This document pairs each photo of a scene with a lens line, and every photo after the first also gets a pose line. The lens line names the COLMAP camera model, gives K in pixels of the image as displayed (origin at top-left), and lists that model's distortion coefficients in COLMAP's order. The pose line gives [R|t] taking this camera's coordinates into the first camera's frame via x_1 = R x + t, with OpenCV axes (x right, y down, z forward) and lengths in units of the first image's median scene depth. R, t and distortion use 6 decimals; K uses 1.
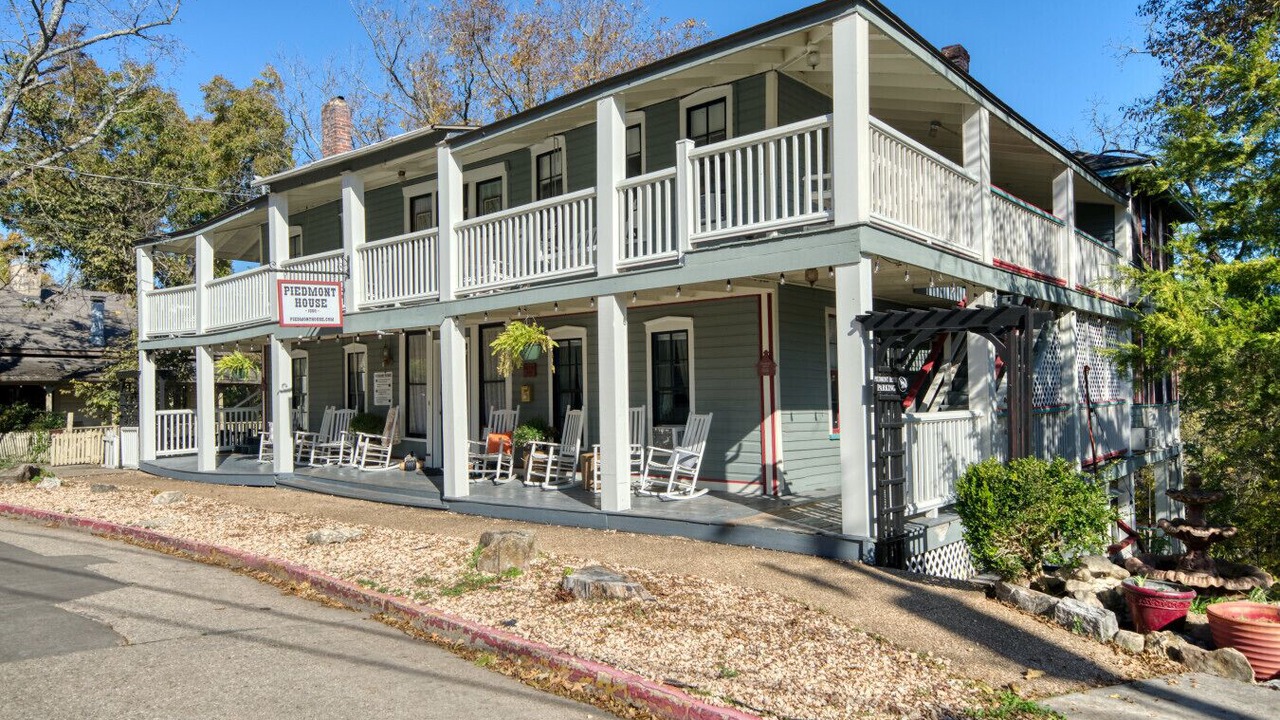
lens RADIAL K [[839.3, 0, 629.7], [0, 839.3, 365.5], [0, 0, 1]] dist [0.027007, 0.000235]
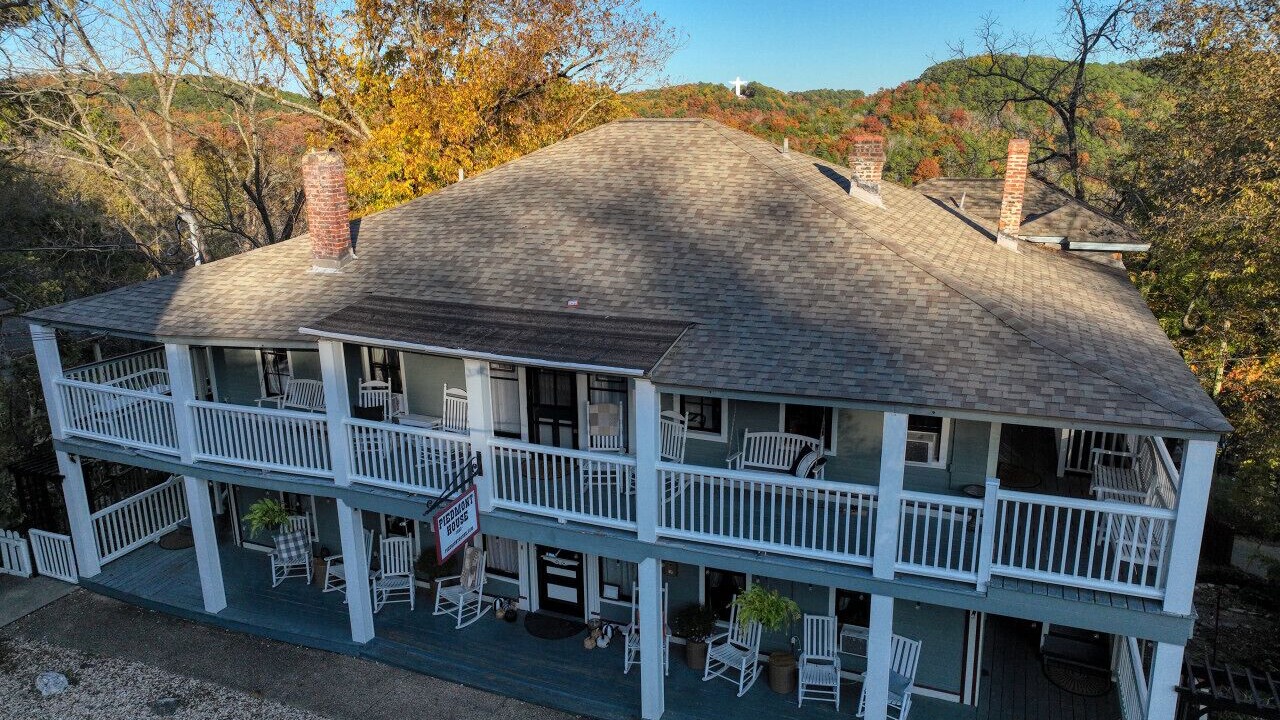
lens RADIAL K [[907.7, 0, 640.0], [0, 907.7, 360.0], [0, 0, 1]] dist [0.004621, 0.006694]
pose [[0.945910, -0.076048, 0.315389, -0.482151], [-0.016277, 0.959790, 0.280247, -0.505040], [-0.324019, -0.270222, 0.906638, 0.122591]]
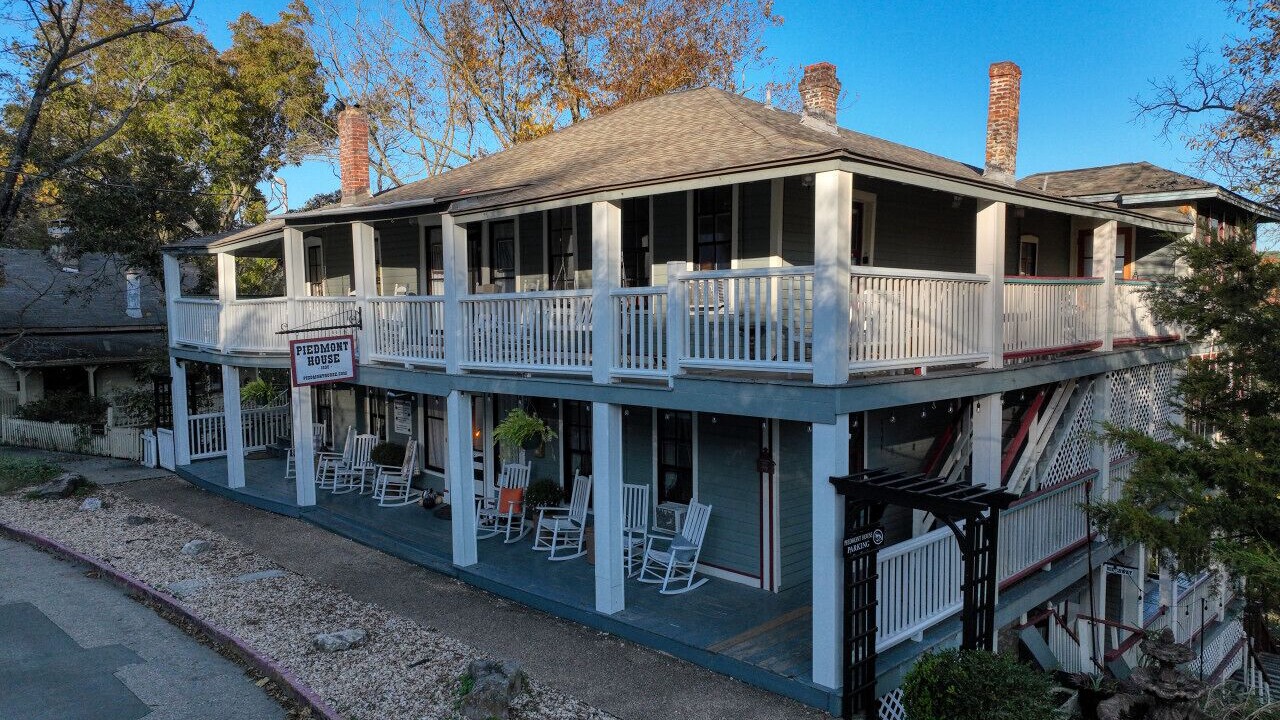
lens RADIAL K [[907.7, 0, 640.0], [0, 907.7, 360.0], [0, 0, 1]] dist [0.004621, 0.006694]
pose [[0.997892, 0.011147, -0.063937, 0.066055], [-0.004620, 0.994841, 0.101341, -0.184051], [0.064736, -0.100832, 0.992795, -0.047807]]
